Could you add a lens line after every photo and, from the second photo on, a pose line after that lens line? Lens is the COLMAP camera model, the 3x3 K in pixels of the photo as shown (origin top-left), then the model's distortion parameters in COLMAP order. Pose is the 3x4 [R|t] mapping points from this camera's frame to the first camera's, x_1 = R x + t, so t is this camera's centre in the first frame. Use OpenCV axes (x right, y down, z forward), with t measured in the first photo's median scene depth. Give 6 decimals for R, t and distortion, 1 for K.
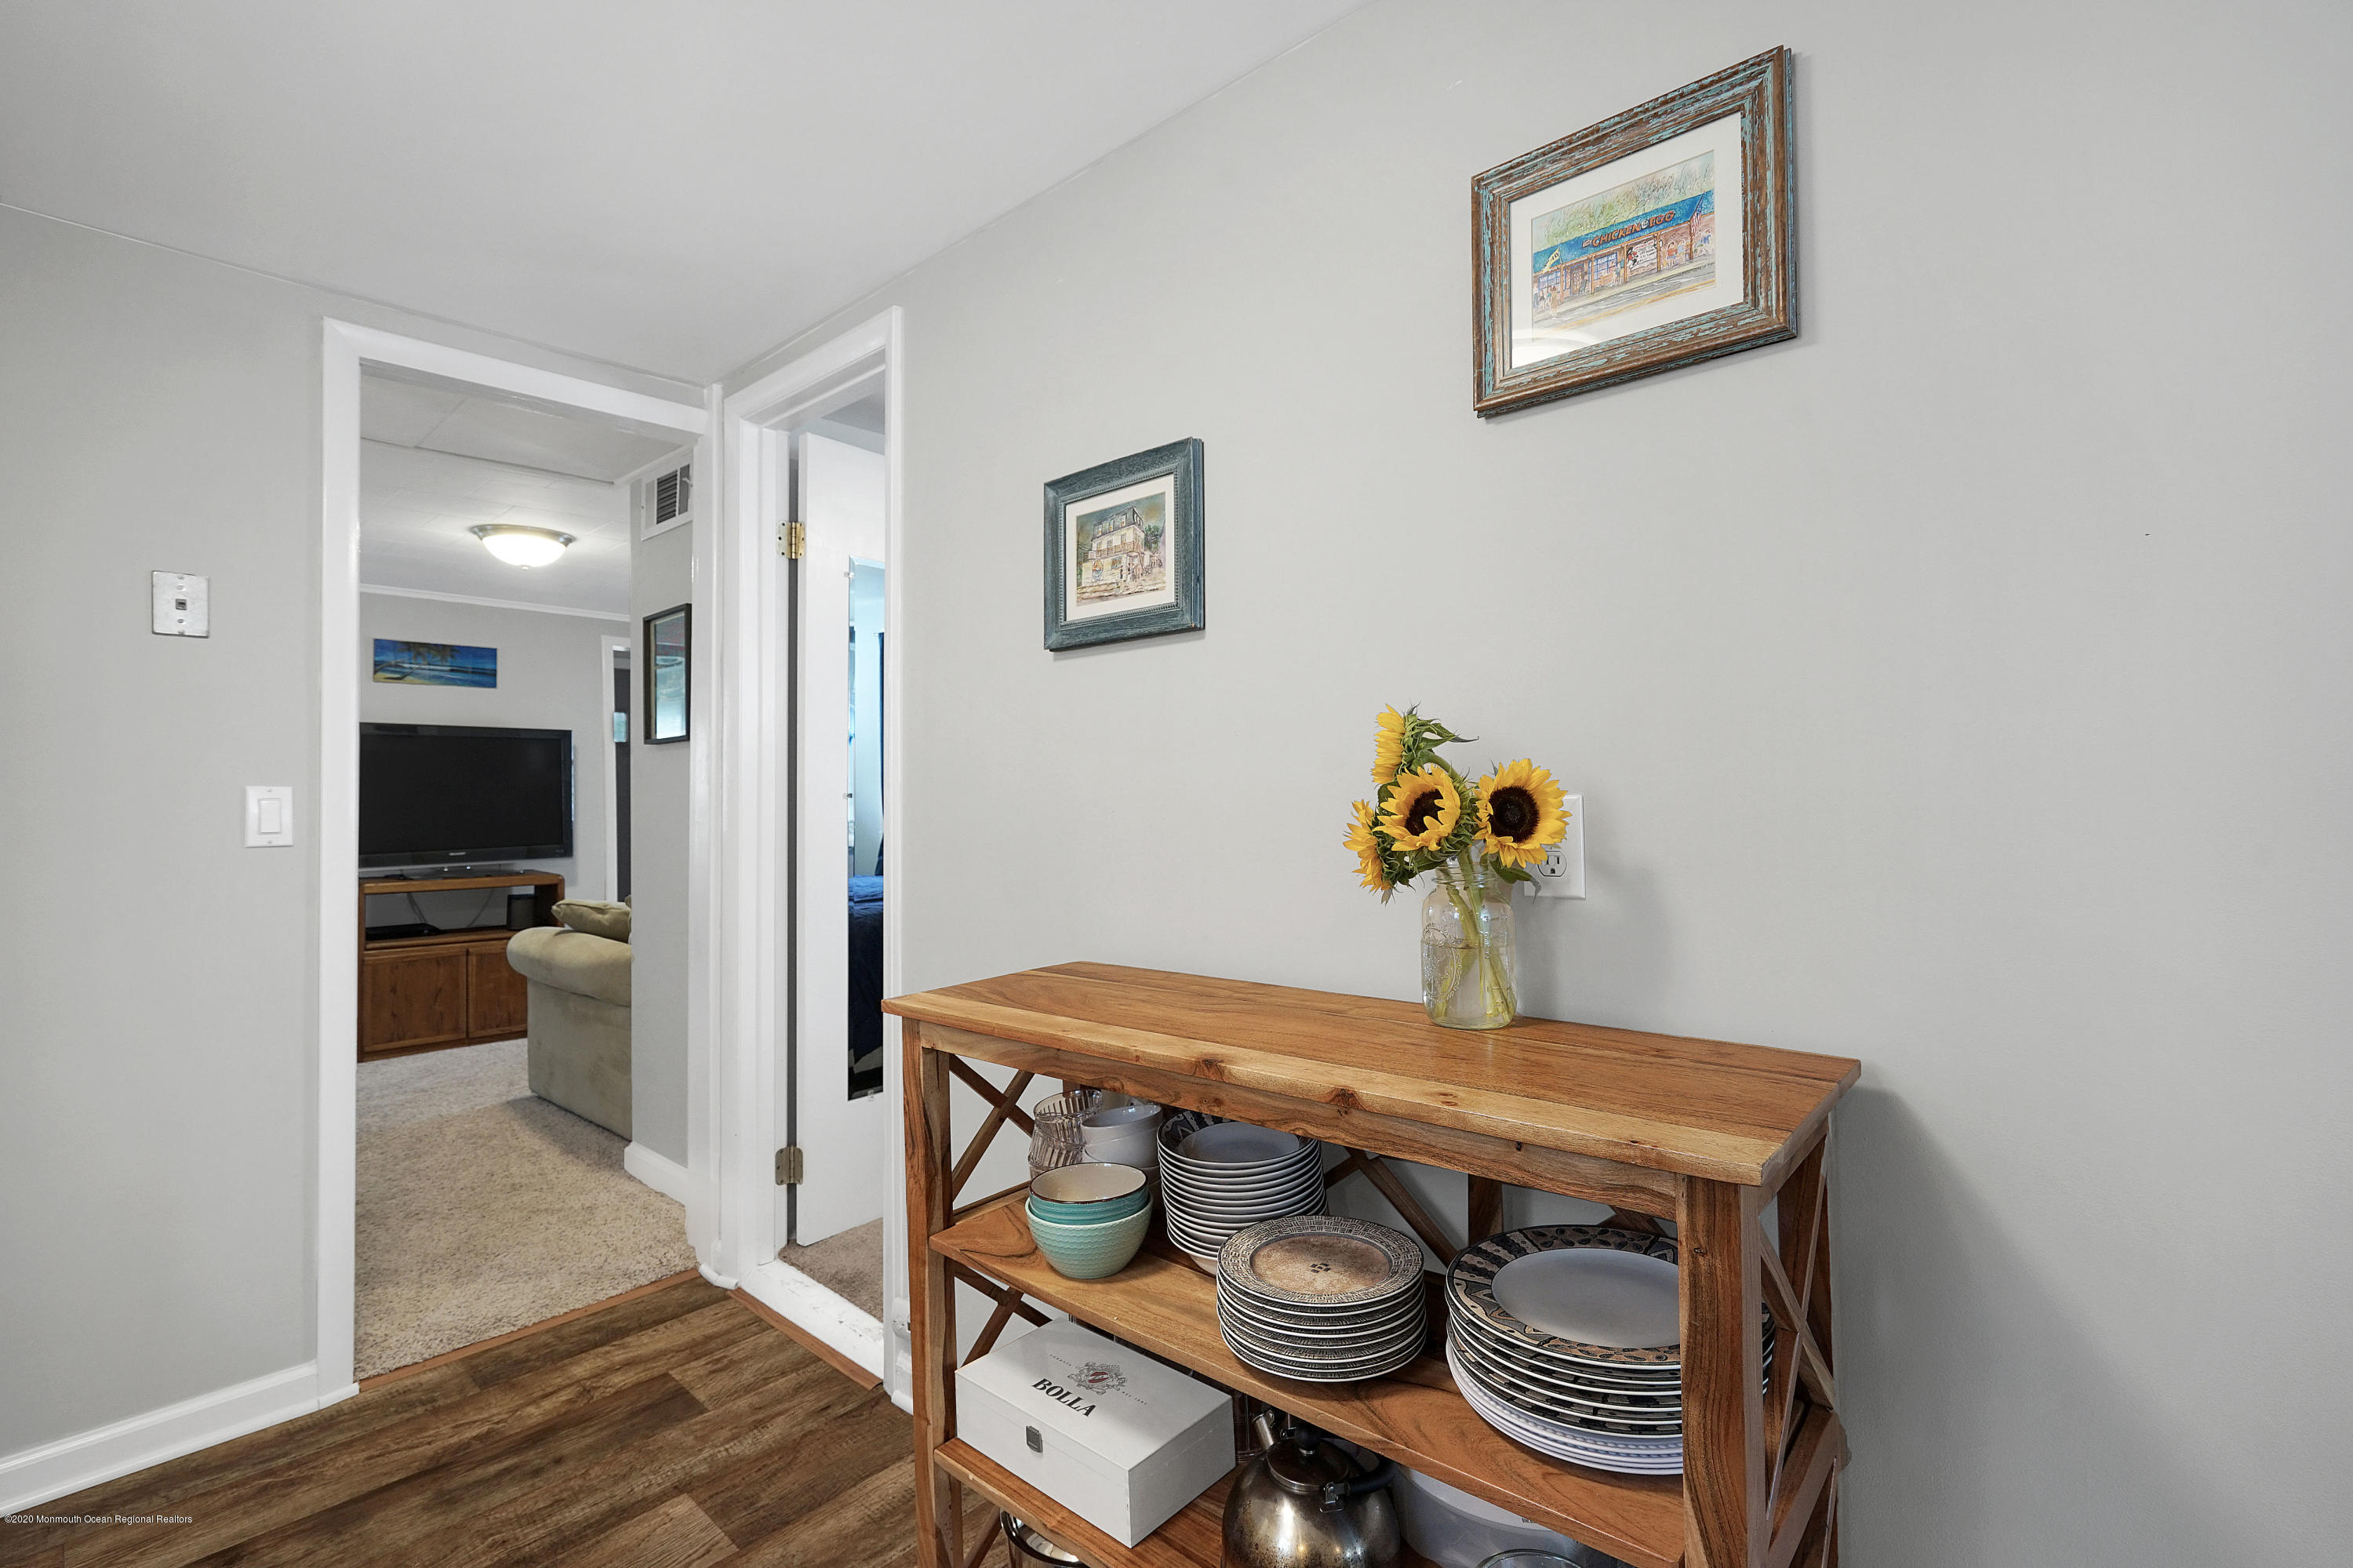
lens RADIAL K [[1058.0, 0, 1157.8], [0, 1058.0, 794.0], [0, 0, 1]] dist [-0.000411, 0.000415]
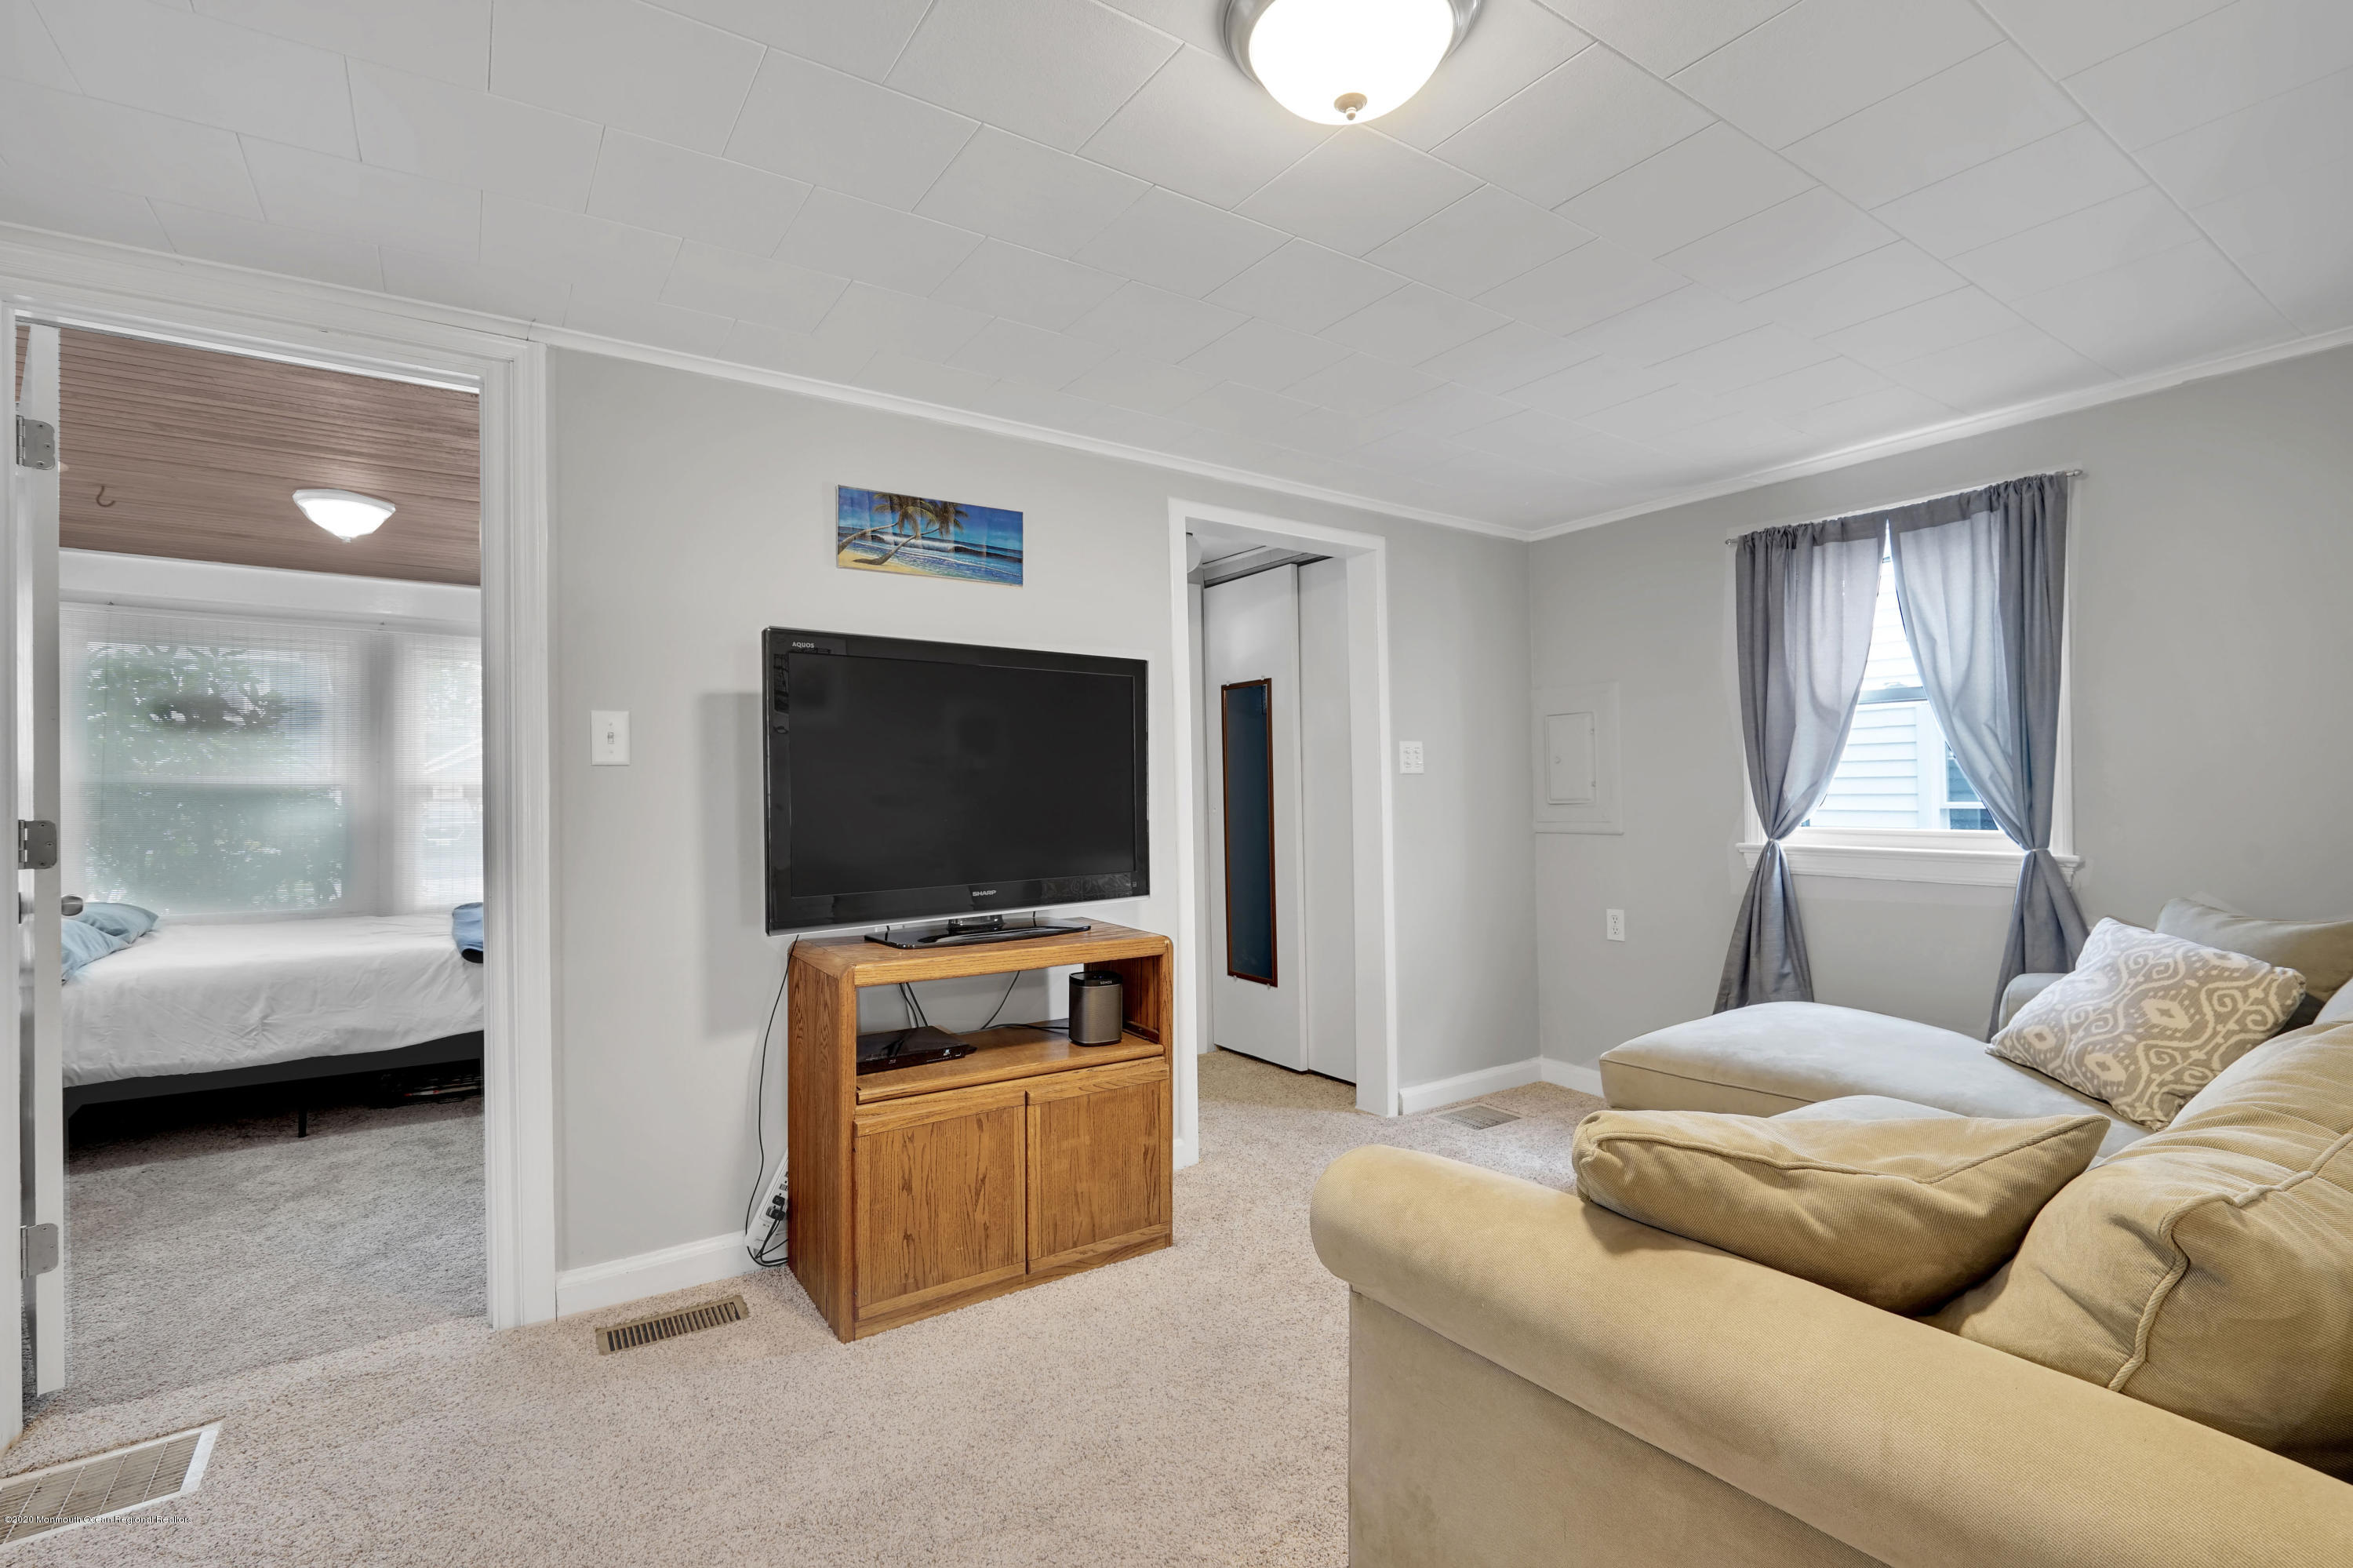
lens RADIAL K [[1058.2, 0, 1176.4], [0, 1058.2, 786.2], [0, 0, 1]] dist [-0.008640, 0.003939]
pose [[0.978186, -0.004190, -0.207690, -0.996463], [0.005174, 0.999978, 0.004195, 0.005134], [0.207668, -0.005178, 0.978186, 1.105583]]
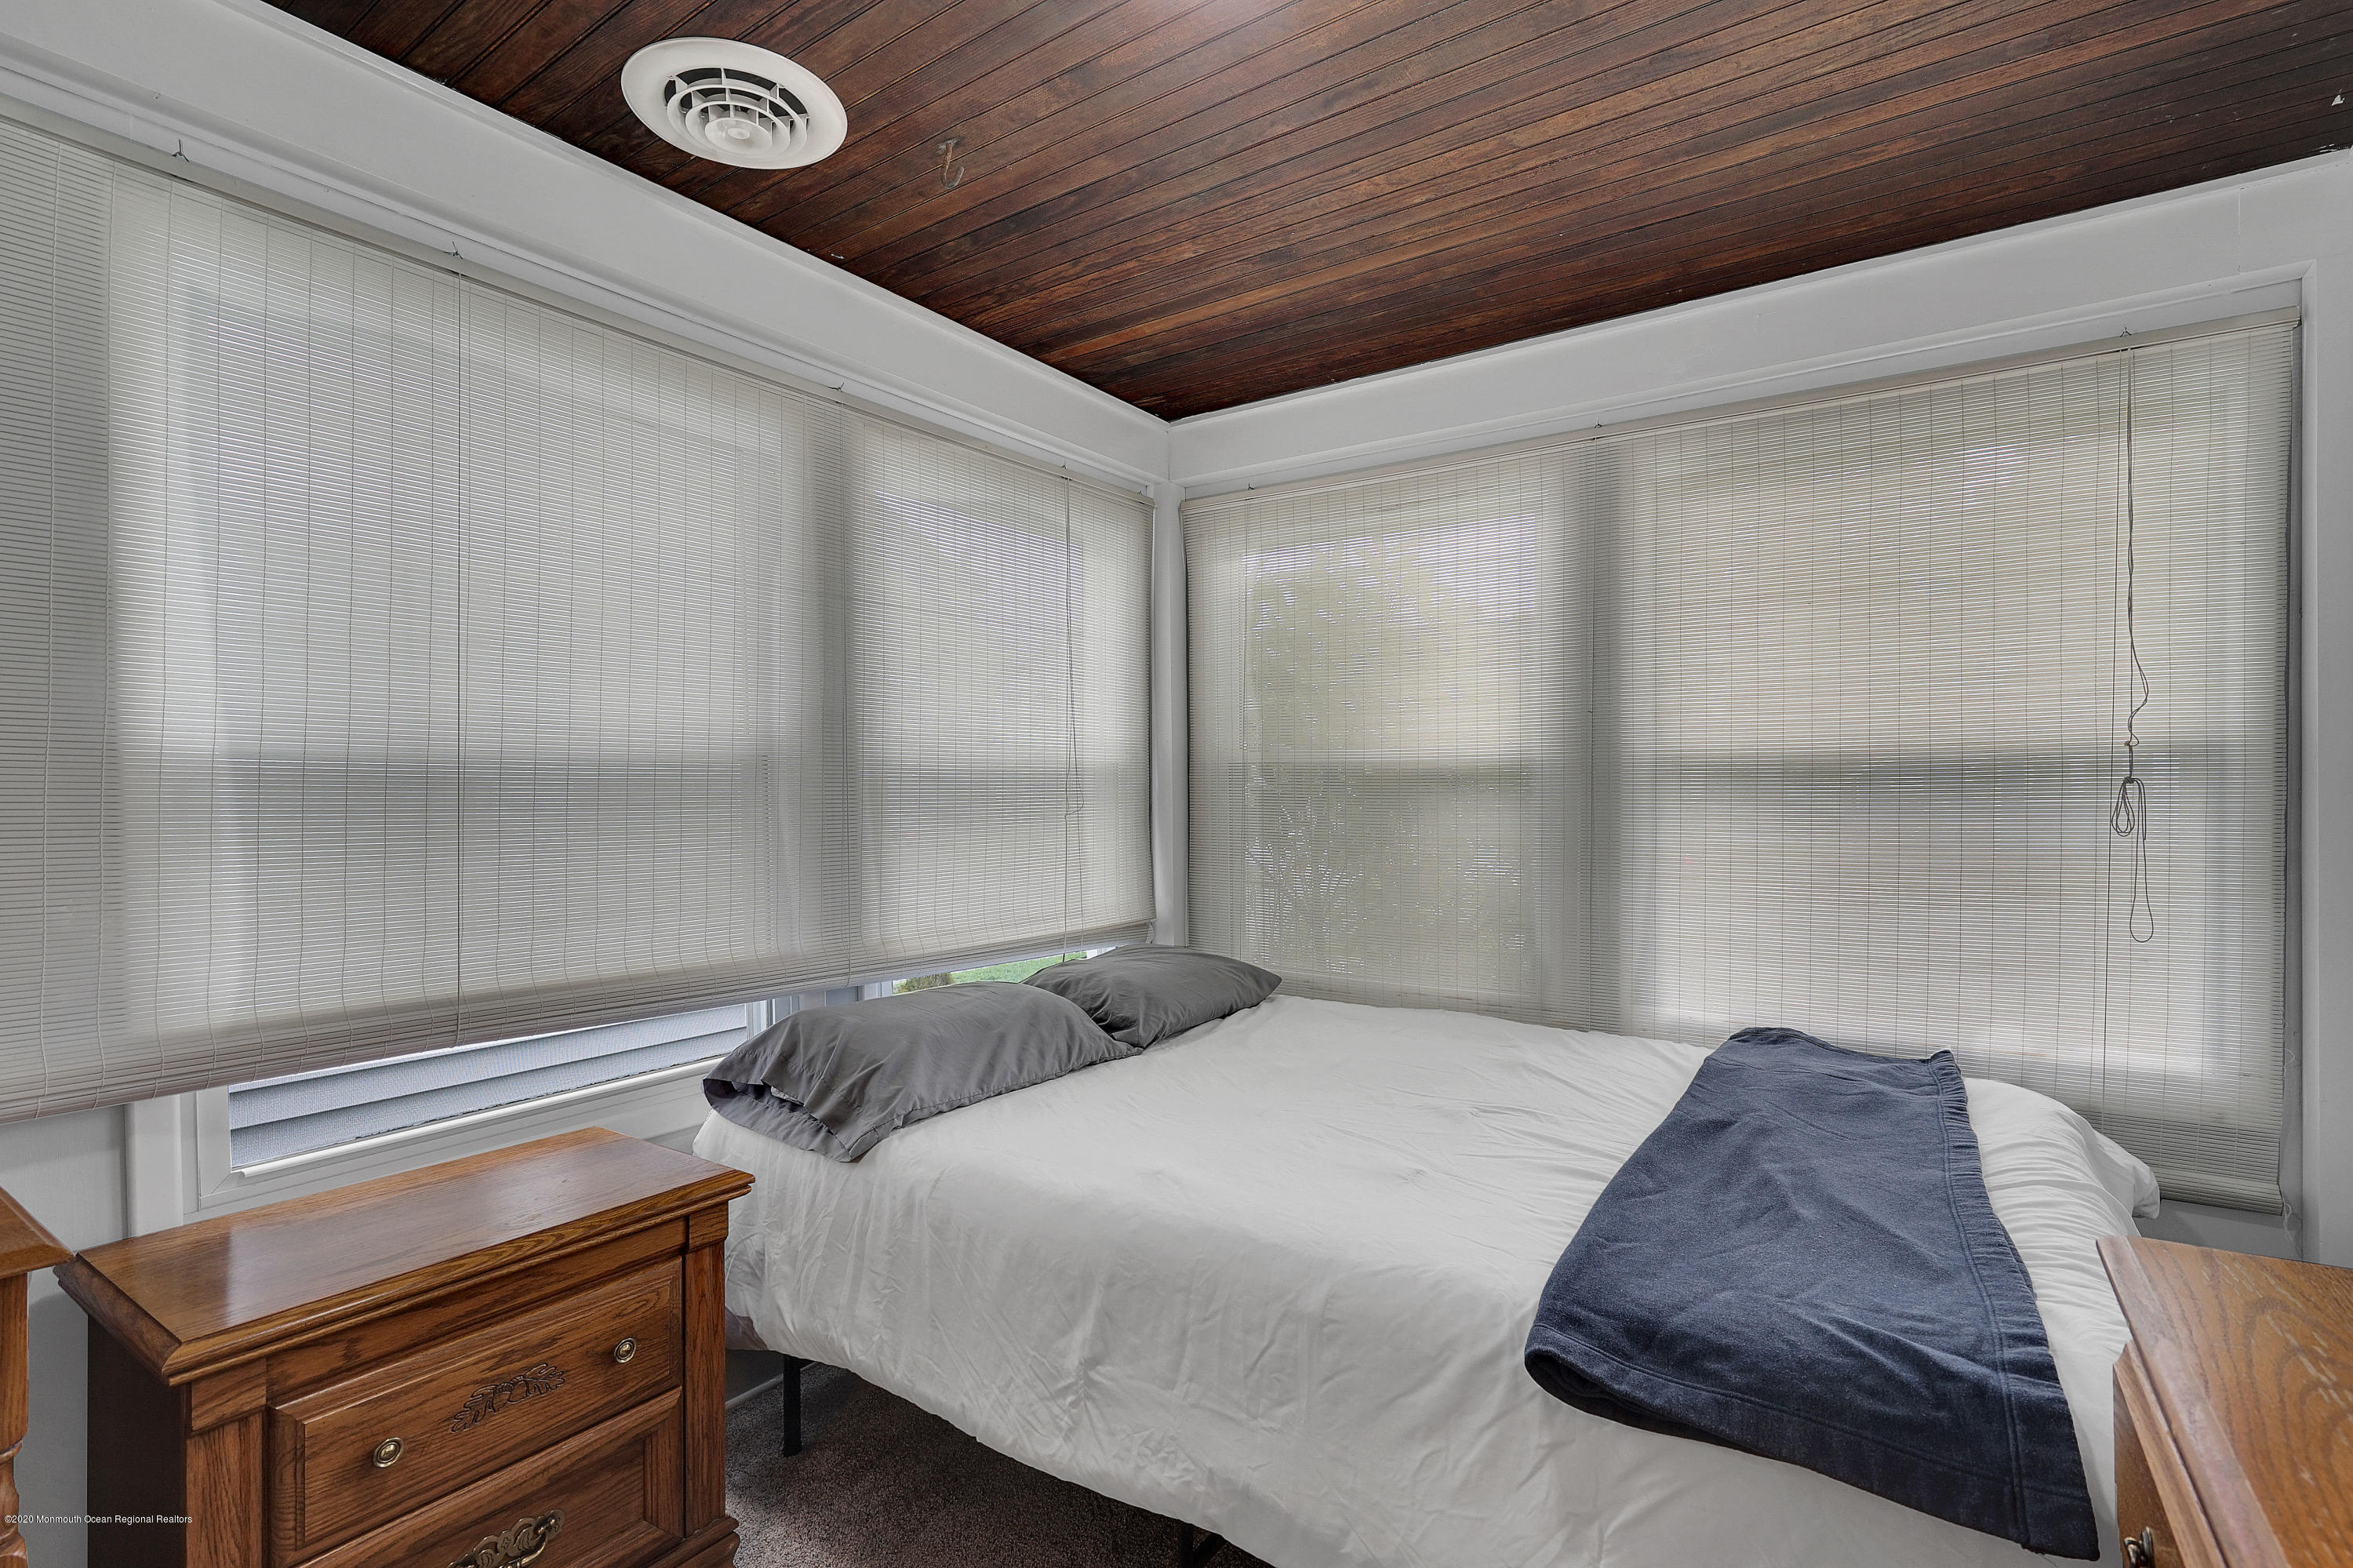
lens RADIAL K [[1058.2, 0, 1176.4], [0, 1058.2, 786.2], [0, 0, 1]] dist [-0.008640, 0.003939]
pose [[0.124944, -0.000089, -0.992164, -1.436494], [0.019671, 0.999804, 0.002388, 0.011927], [0.991969, -0.019815, 0.124921, 1.619228]]
